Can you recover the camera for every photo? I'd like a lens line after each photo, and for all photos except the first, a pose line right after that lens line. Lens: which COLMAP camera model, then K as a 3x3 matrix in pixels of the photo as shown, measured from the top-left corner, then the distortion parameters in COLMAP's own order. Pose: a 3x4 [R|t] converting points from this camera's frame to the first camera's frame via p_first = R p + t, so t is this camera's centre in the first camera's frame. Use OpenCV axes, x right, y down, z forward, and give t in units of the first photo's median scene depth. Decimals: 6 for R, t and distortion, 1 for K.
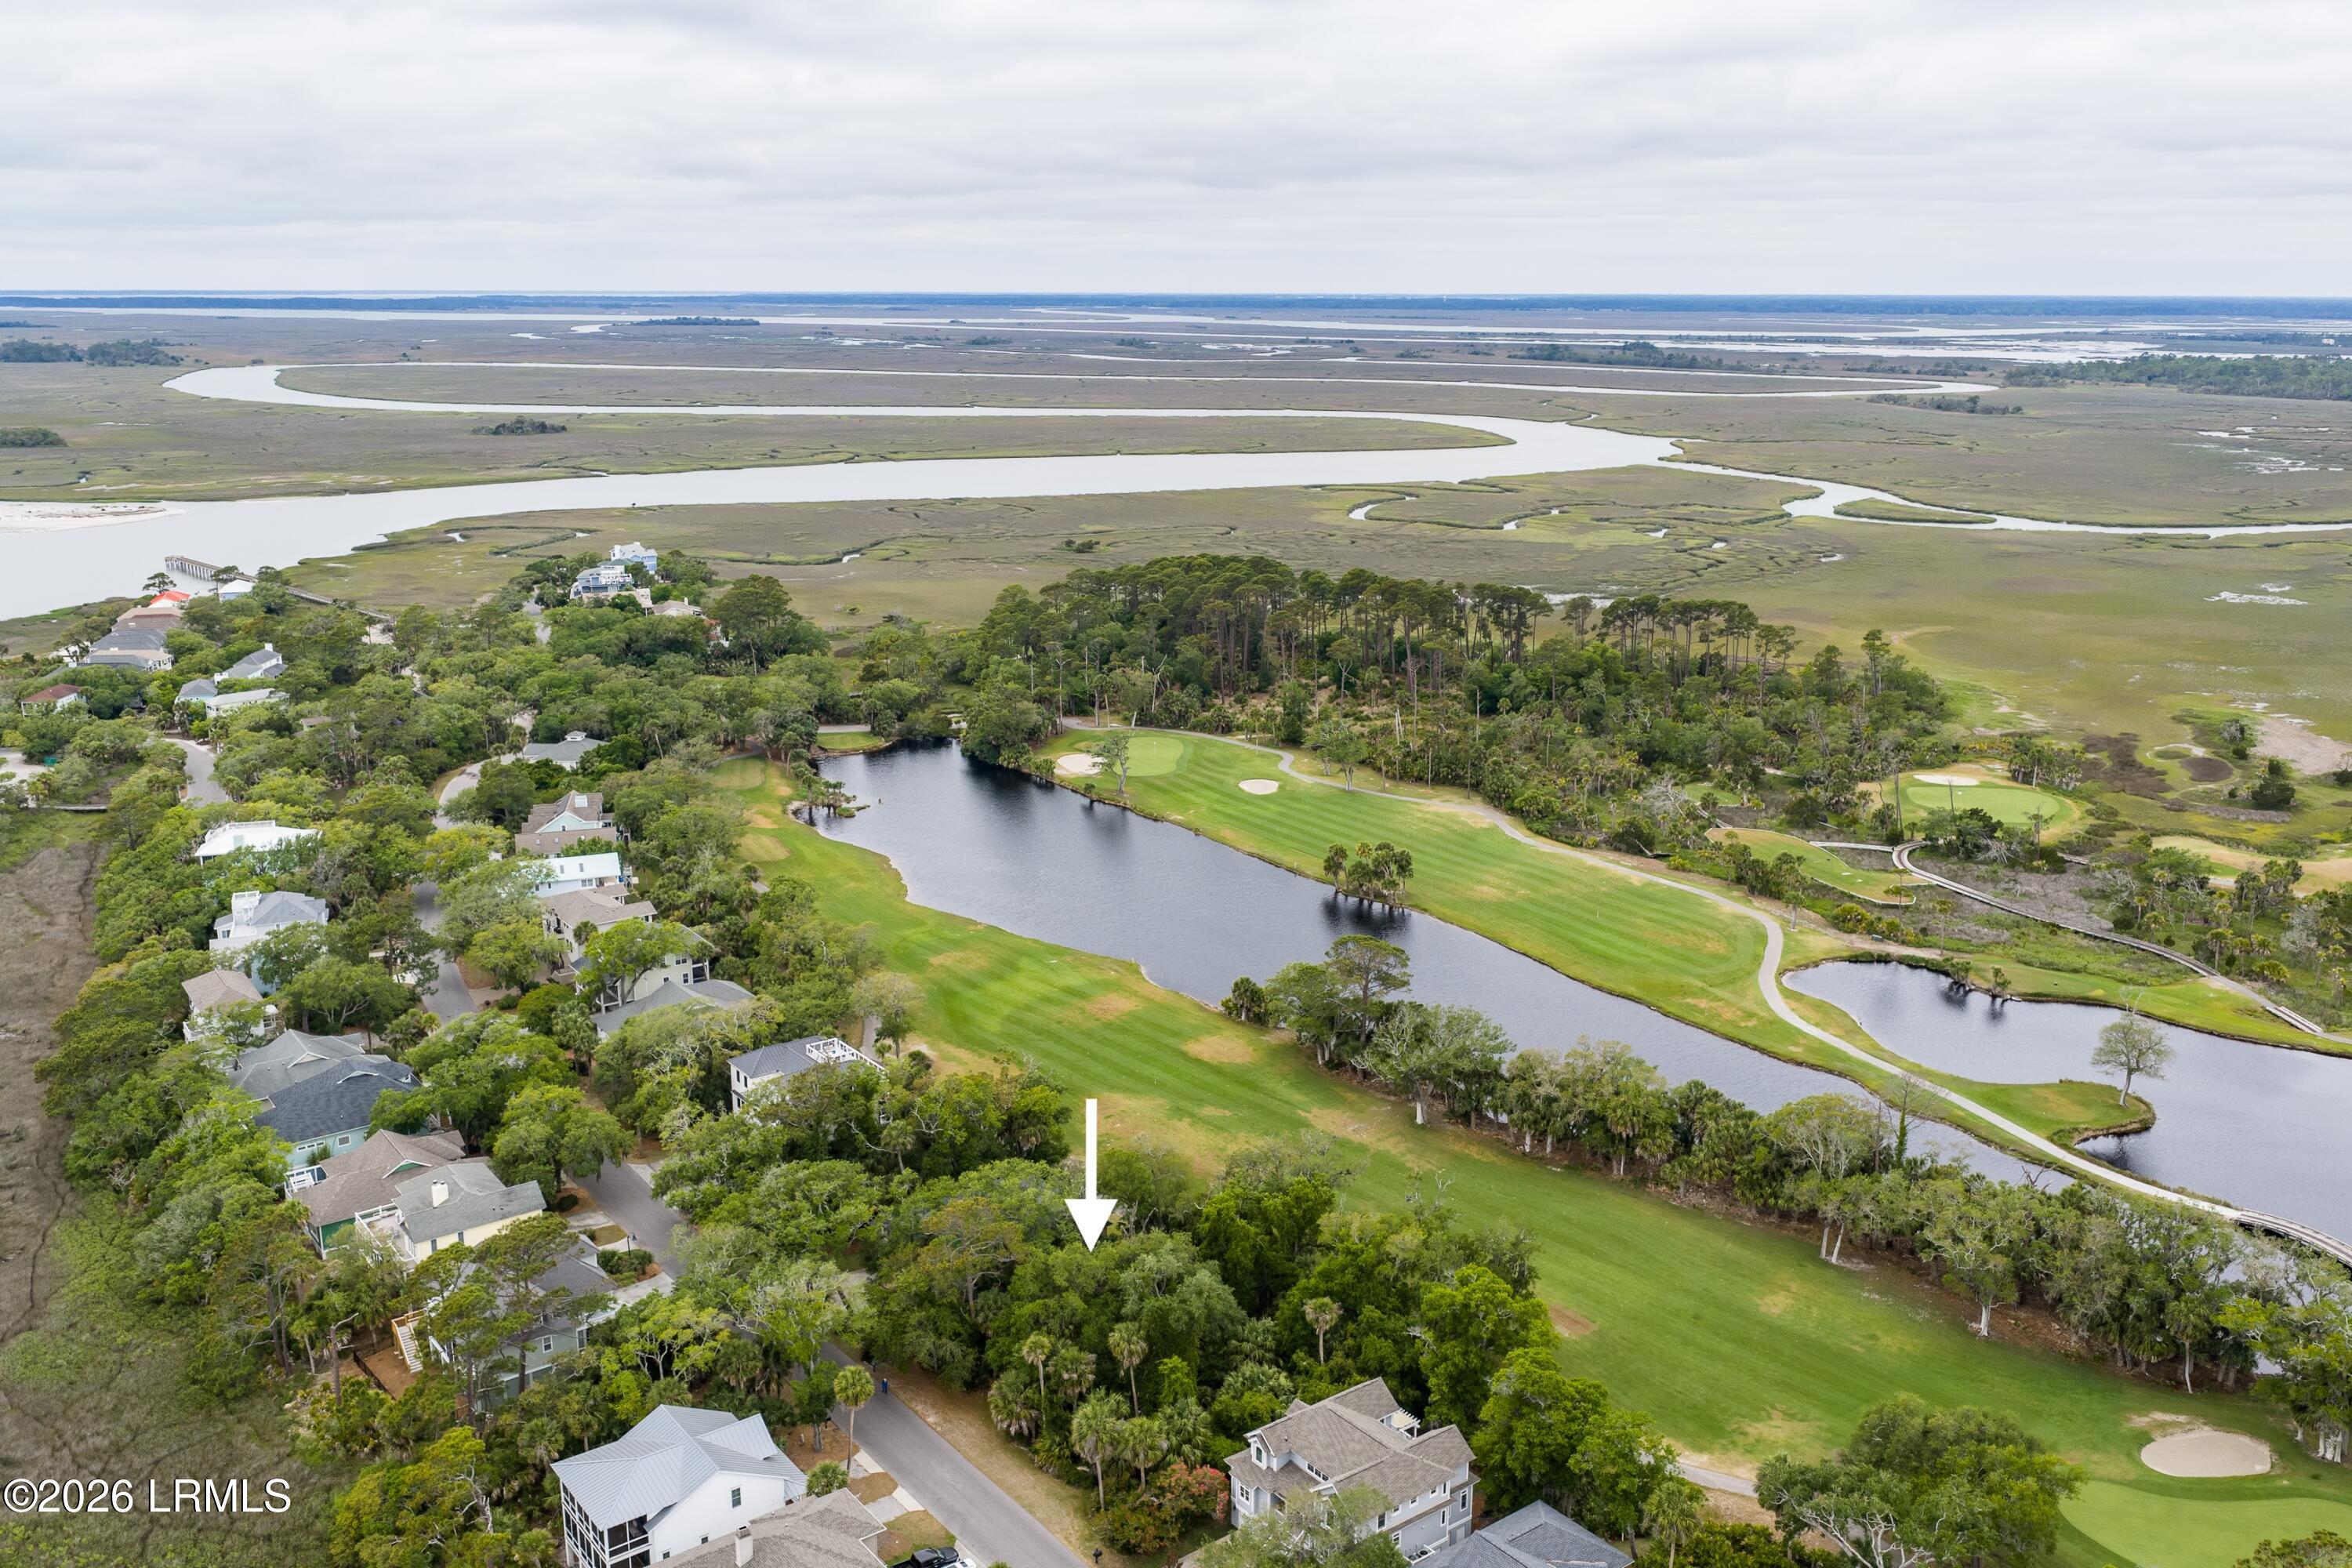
lens RADIAL K [[1974.4, 0, 1176.0], [0, 1974.4, 784.0], [0, 0, 1]] dist [0.031616, -0.067411]
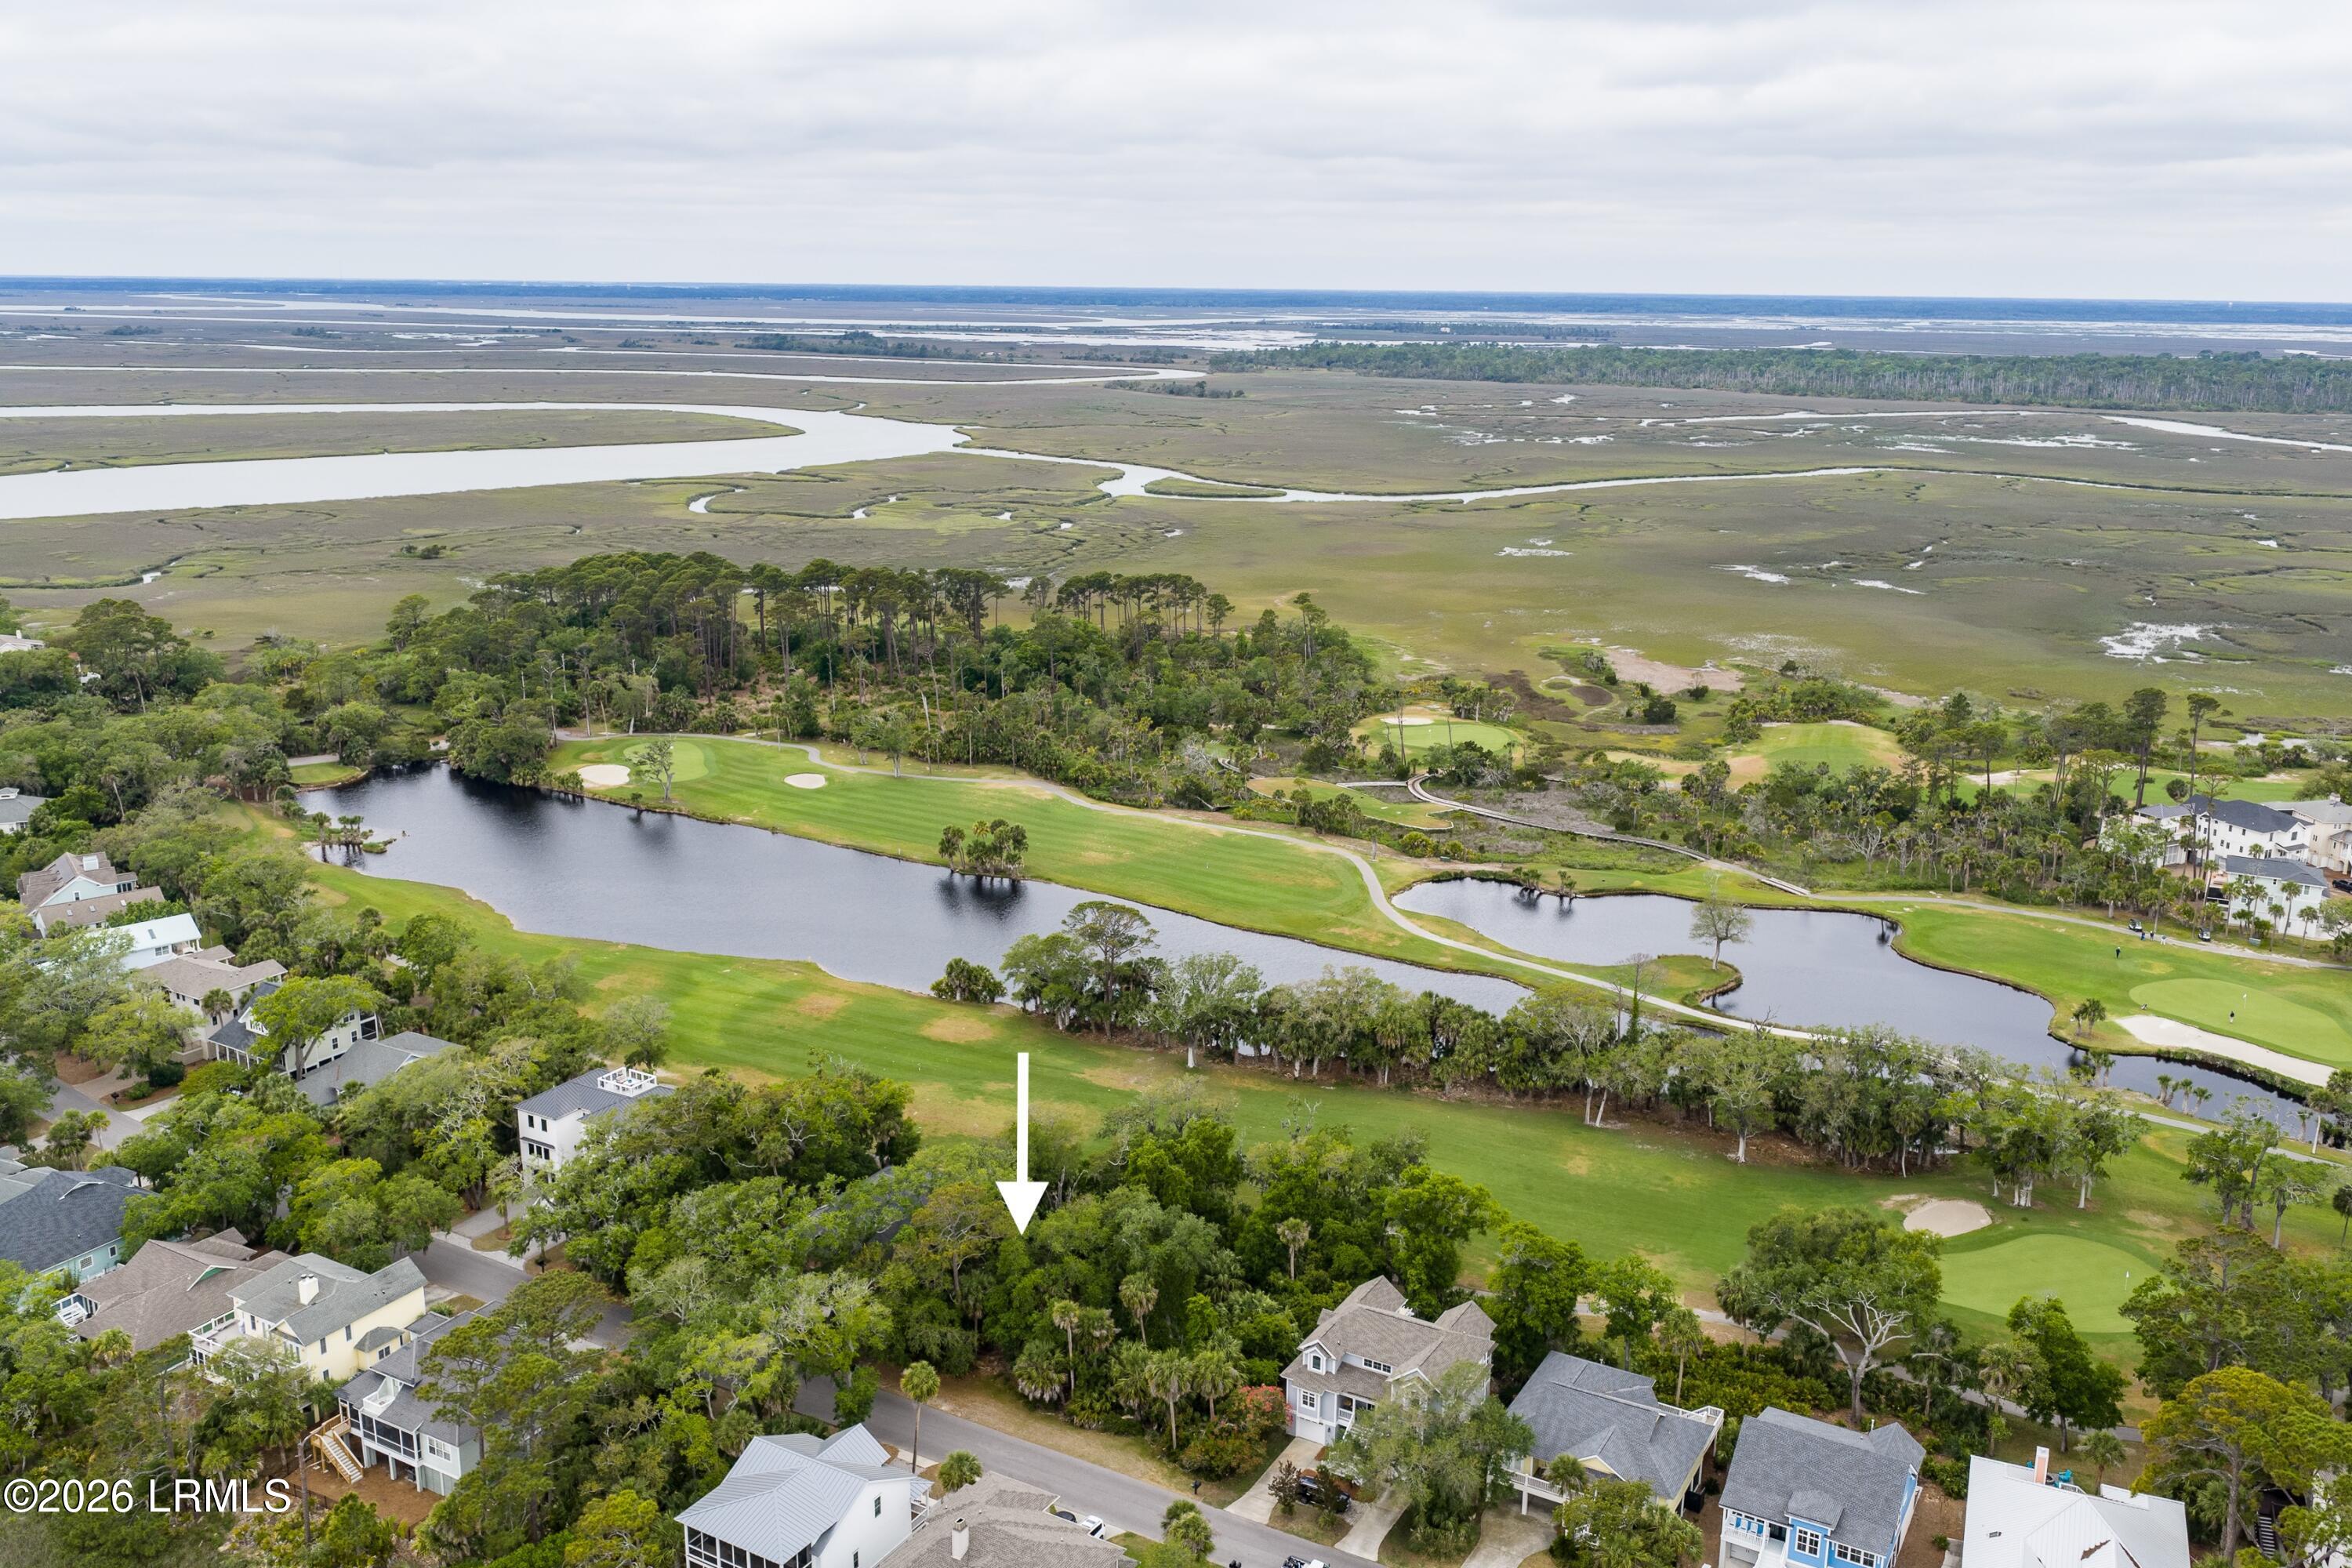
lens RADIAL K [[1974.4, 0, 1176.0], [0, 1974.4, 784.0], [0, 0, 1]] dist [0.031616, -0.067411]
pose [[0.919425, -0.089605, 0.382922, -0.169976], [0.087597, 0.995897, 0.022715, -0.003485], [-0.383386, 0.012658, 0.923501, 0.009452]]
